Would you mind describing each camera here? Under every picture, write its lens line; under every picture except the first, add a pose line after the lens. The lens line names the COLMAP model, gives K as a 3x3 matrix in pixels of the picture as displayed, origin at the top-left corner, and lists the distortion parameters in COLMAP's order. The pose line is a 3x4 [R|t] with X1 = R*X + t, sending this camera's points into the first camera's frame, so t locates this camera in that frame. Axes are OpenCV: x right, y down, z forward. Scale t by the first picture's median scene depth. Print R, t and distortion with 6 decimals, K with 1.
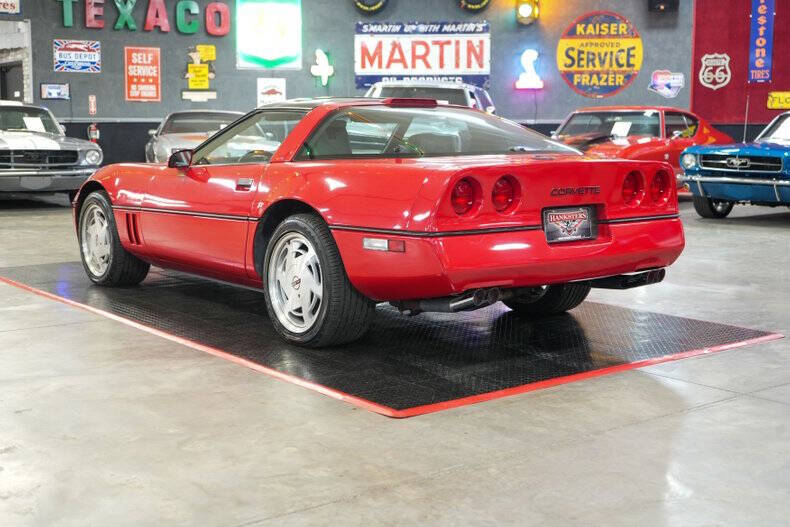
lens RADIAL K [[1039.8, 0, 395.0], [0, 1039.8, 263.5], [0, 0, 1]] dist [-0.004746, -0.010054]
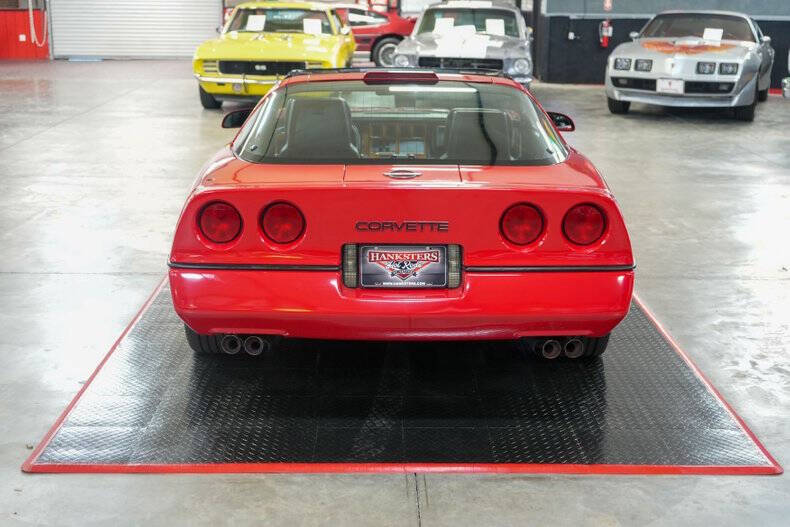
lens RADIAL K [[1049.8, 0, 395.0], [0, 1049.8, 263.5], [0, 0, 1]] dist [-0.006809, -0.026198]
pose [[0.796074, 0.152273, -0.585730, 0.226045], [-0.081151, 0.985947, 0.146025, -0.055954], [0.599734, -0.068714, 0.797244, 0.139153]]
